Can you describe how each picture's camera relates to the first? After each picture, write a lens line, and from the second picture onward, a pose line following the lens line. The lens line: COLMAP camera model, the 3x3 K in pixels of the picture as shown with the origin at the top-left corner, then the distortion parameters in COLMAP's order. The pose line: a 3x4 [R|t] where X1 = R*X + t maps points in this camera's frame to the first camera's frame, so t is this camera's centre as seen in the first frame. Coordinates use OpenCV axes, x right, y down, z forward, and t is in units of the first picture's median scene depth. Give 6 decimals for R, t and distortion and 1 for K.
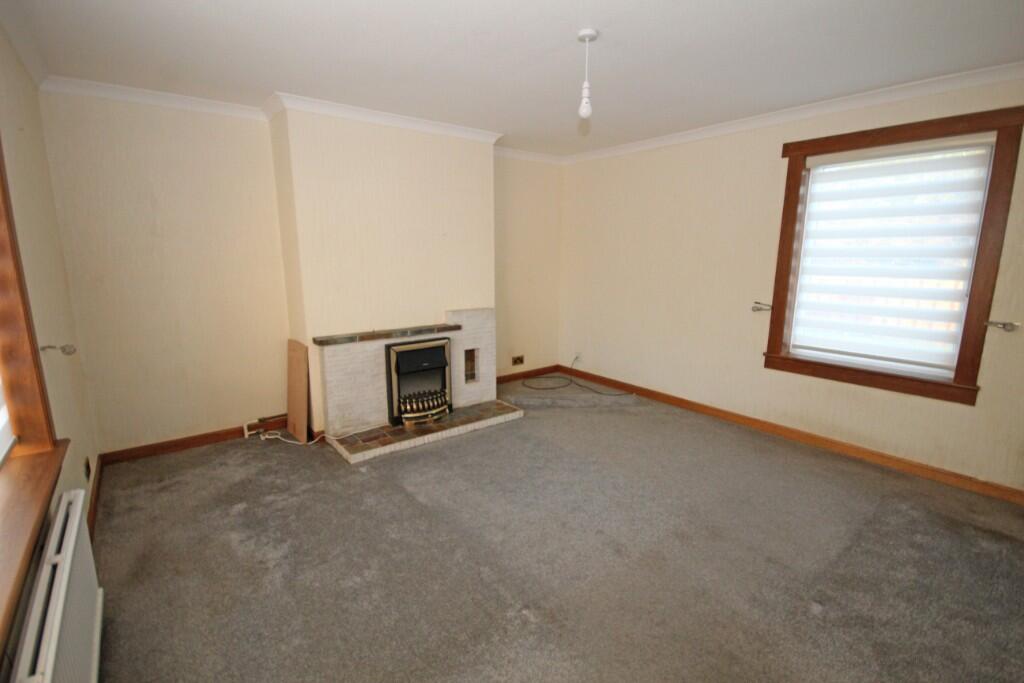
lens RADIAL K [[475.8, 0, 517.0], [0, 475.8, 341.6], [0, 0, 1]] dist [-0.000109, -0.000696]
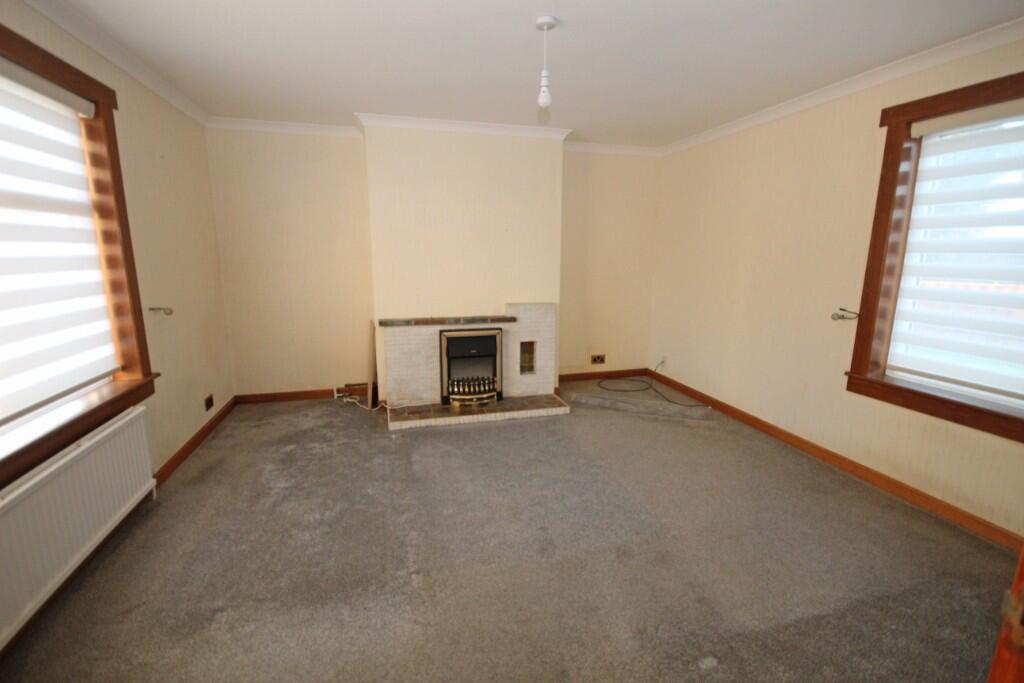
lens RADIAL K [[475.8, 0, 517.0], [0, 475.8, 341.6], [0, 0, 1]] dist [-0.000109, -0.000696]
pose [[0.922444, 0.075865, -0.378605, 0.309982], [-0.076789, 0.996967, 0.012681, 0.005042], [0.378419, 0.017376, 0.925472, 0.043556]]
